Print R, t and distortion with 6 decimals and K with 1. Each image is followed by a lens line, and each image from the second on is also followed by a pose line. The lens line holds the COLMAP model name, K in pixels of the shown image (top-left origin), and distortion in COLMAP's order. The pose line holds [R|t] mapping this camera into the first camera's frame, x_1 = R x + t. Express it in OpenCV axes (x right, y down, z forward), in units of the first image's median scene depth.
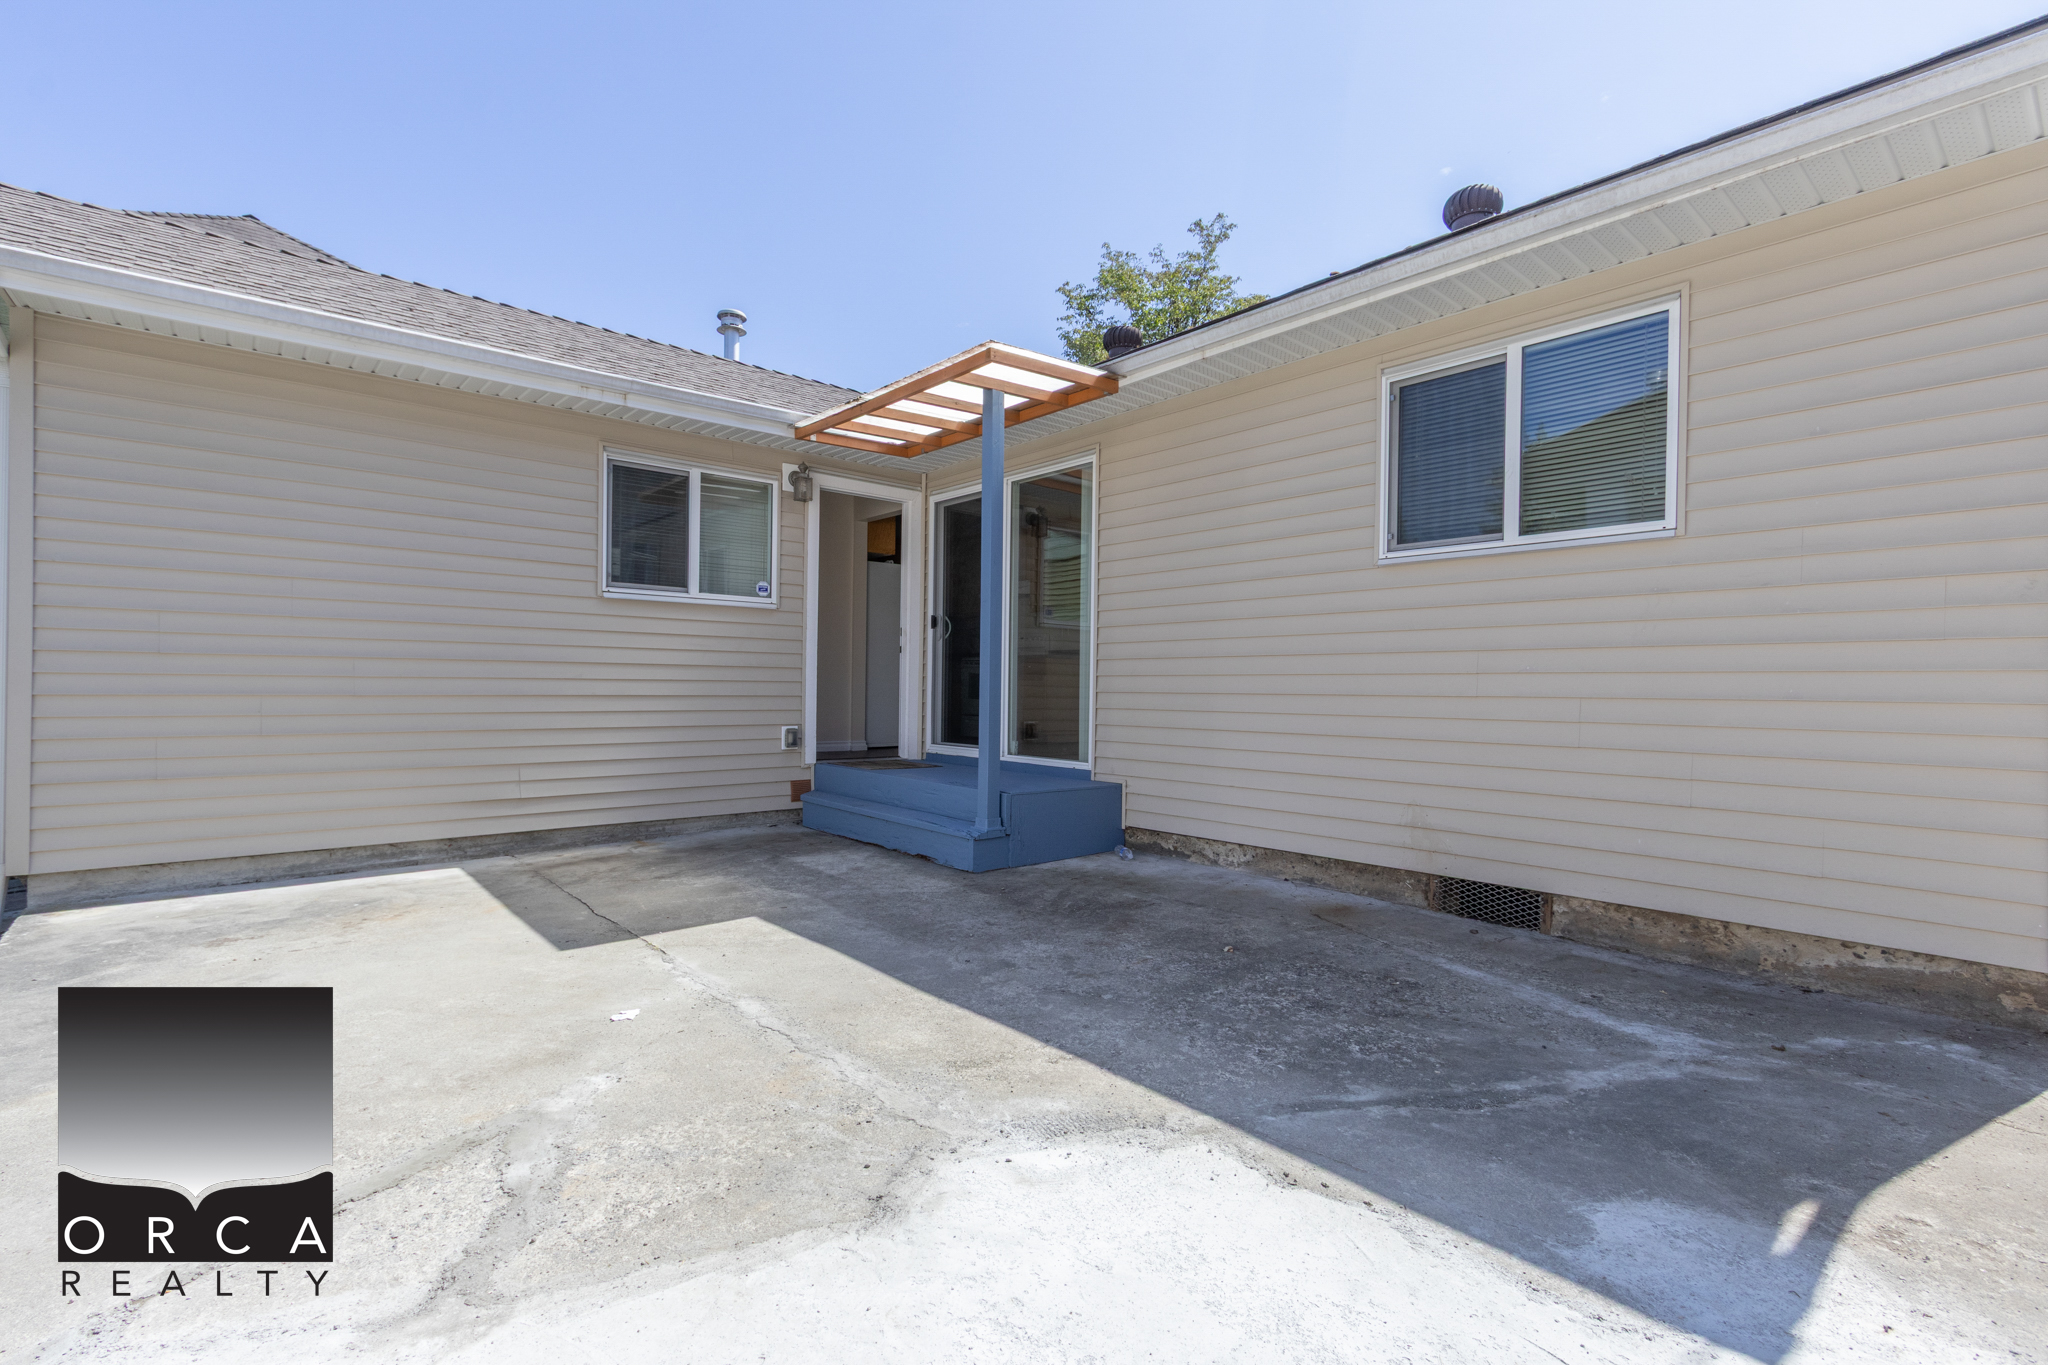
lens RADIAL K [[926.8, 0, 996.6], [0, 926.8, 688.4], [0, 0, 1]] dist [0.007037, -0.002043]
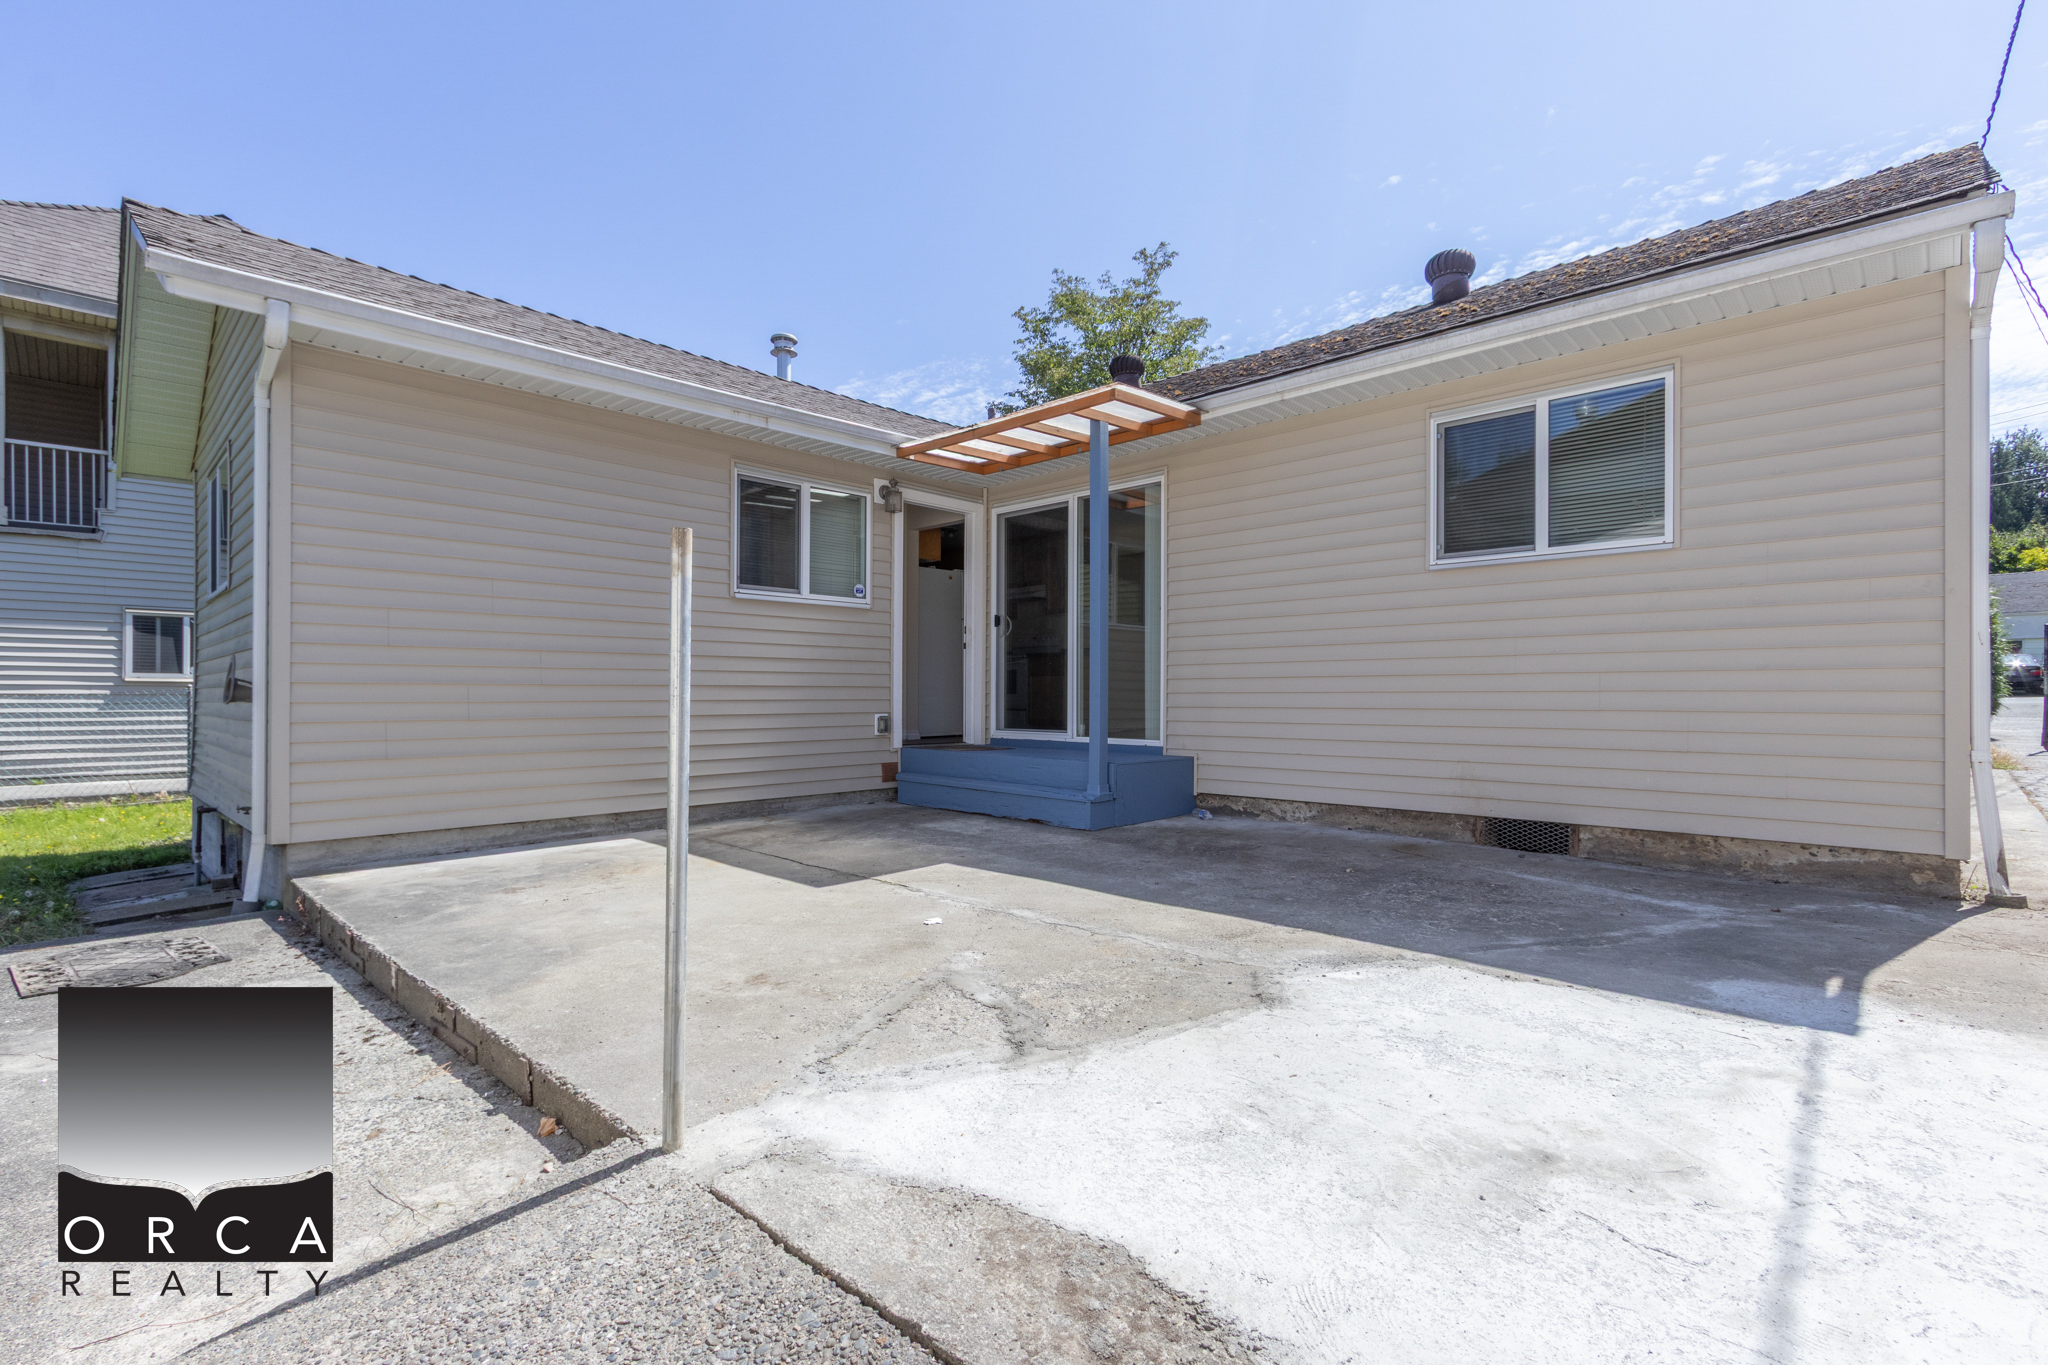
lens RADIAL K [[926.8, 0, 993.5], [0, 926.8, 687.8], [0, 0, 1]] dist [0.007037, -0.002043]
pose [[0.995522, -0.008968, 0.094108, -0.290896], [0.009836, 0.999913, -0.008764, 0.030270], [-0.094021, 0.009651, 0.995523, -0.183516]]
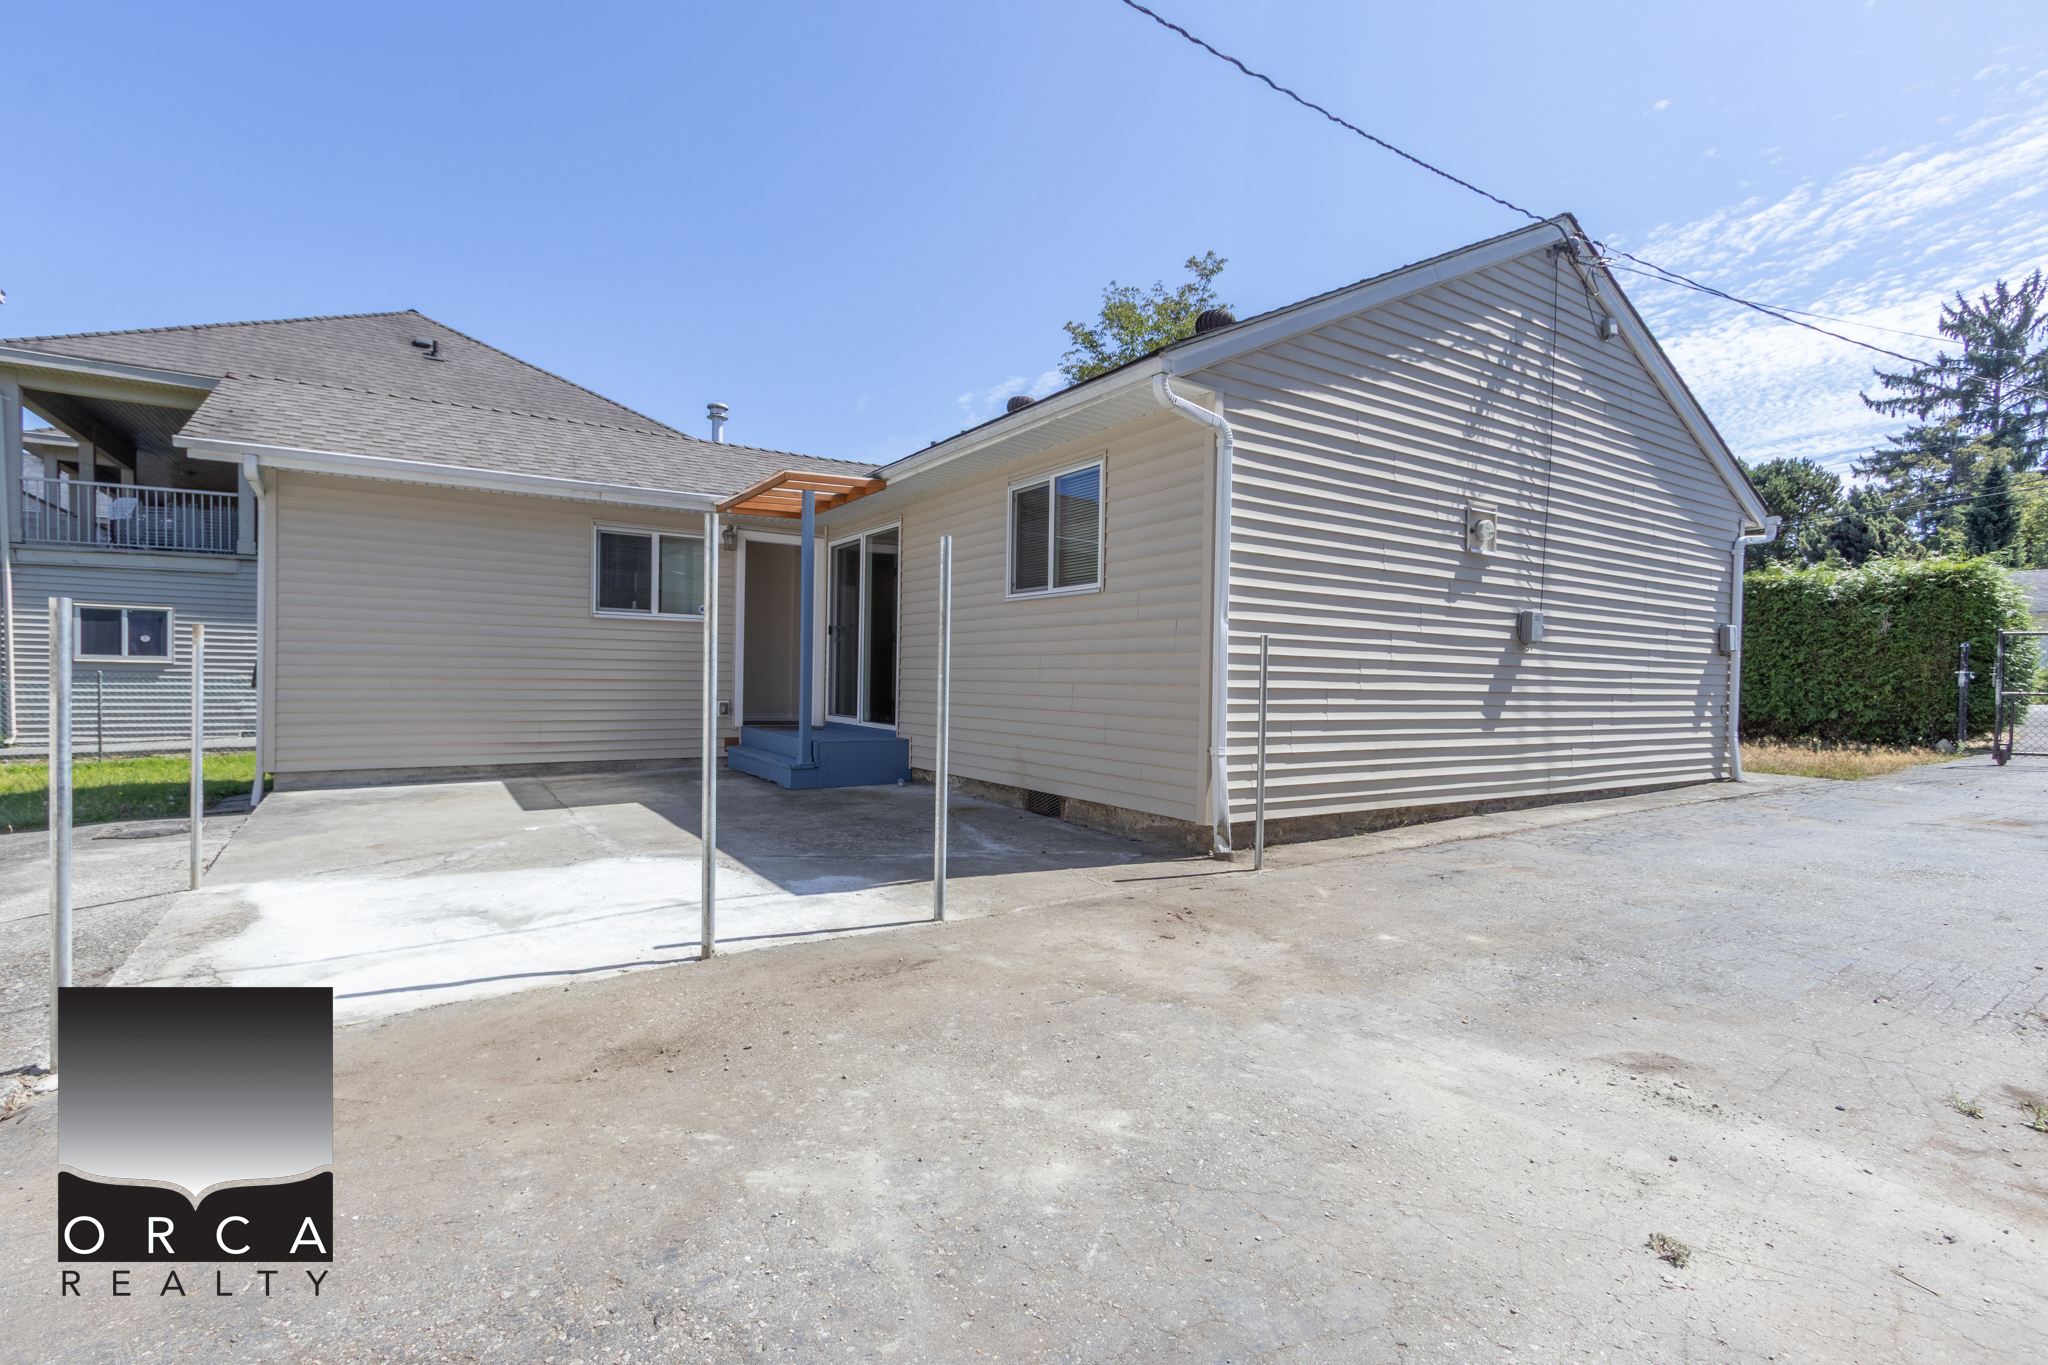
lens RADIAL K [[926.8, 0, 1000.2], [0, 926.8, 688.7], [0, 0, 1]] dist [0.007037, -0.002043]
pose [[0.991847, 0.007958, -0.127188, 0.615645], [-0.006703, 0.999925, 0.010293, 0.003692], [0.127260, -0.009356, 0.991825, -0.637826]]
